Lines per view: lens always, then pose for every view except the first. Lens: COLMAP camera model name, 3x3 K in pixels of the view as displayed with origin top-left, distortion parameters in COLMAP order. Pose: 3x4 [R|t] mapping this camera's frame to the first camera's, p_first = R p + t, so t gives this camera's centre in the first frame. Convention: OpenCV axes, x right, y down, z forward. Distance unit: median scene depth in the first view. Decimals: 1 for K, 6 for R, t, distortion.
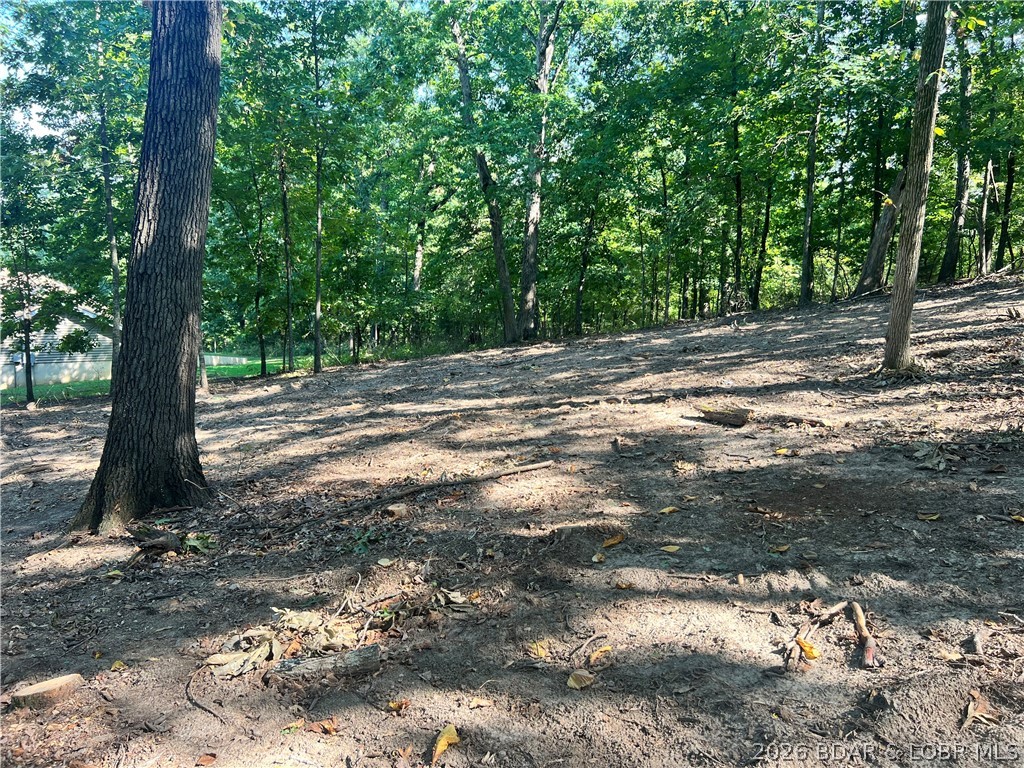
lens RADIAL K [[761.0, 0, 512.0], [0, 761.0, 384.0], [0, 0, 1]] dist [0.030210, -0.045122]
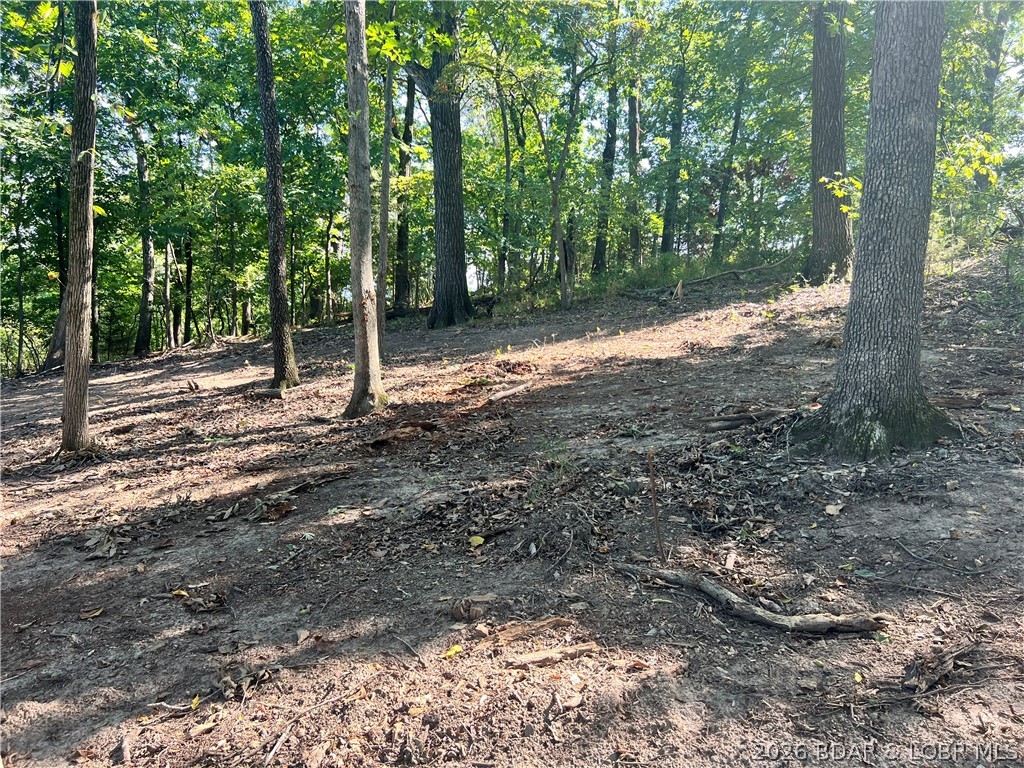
lens RADIAL K [[761.0, 0, 512.0], [0, 761.0, 384.0], [0, 0, 1]] dist [0.030210, -0.045122]
pose [[0.581181, -0.033010, 0.813105, 0.051519], [0.106894, 0.993616, -0.036066, -0.009984], [-0.806723, 0.107877, 0.580999, 0.004706]]
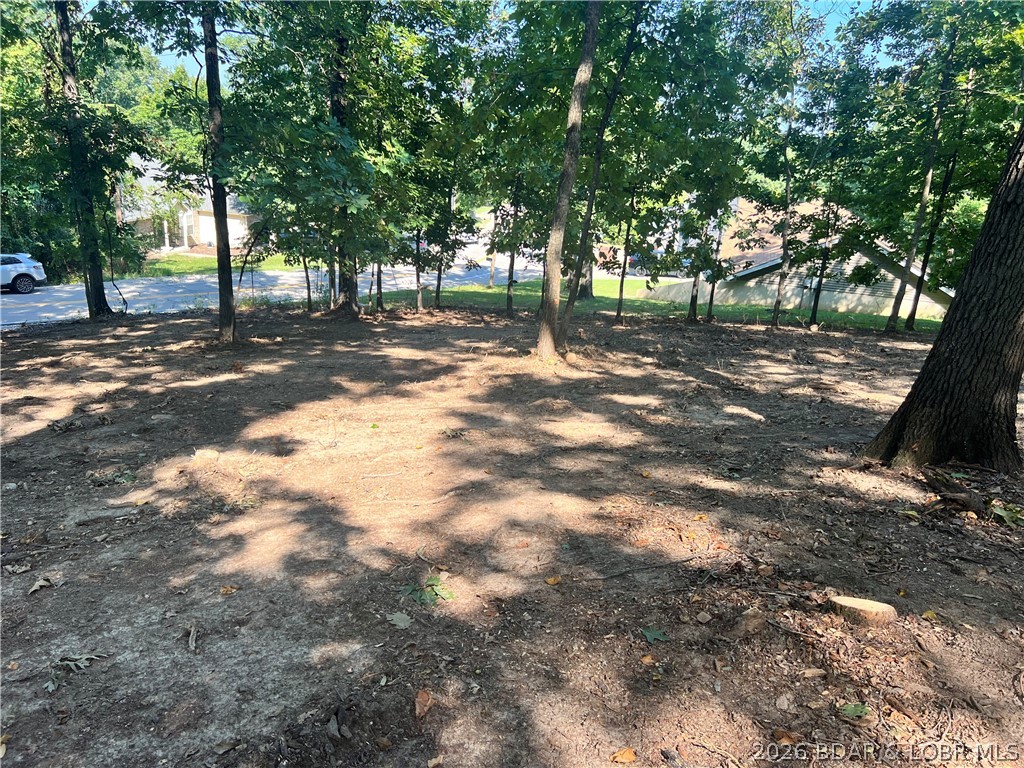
lens RADIAL K [[761.0, 0, 512.0], [0, 761.0, 384.0], [0, 0, 1]] dist [0.030210, -0.045122]
pose [[0.589794, 0.233322, -0.773113, -0.057638], [-0.172329, 0.971664, 0.161777, 0.010432], [0.788952, 0.037814, 0.613290, 0.004016]]
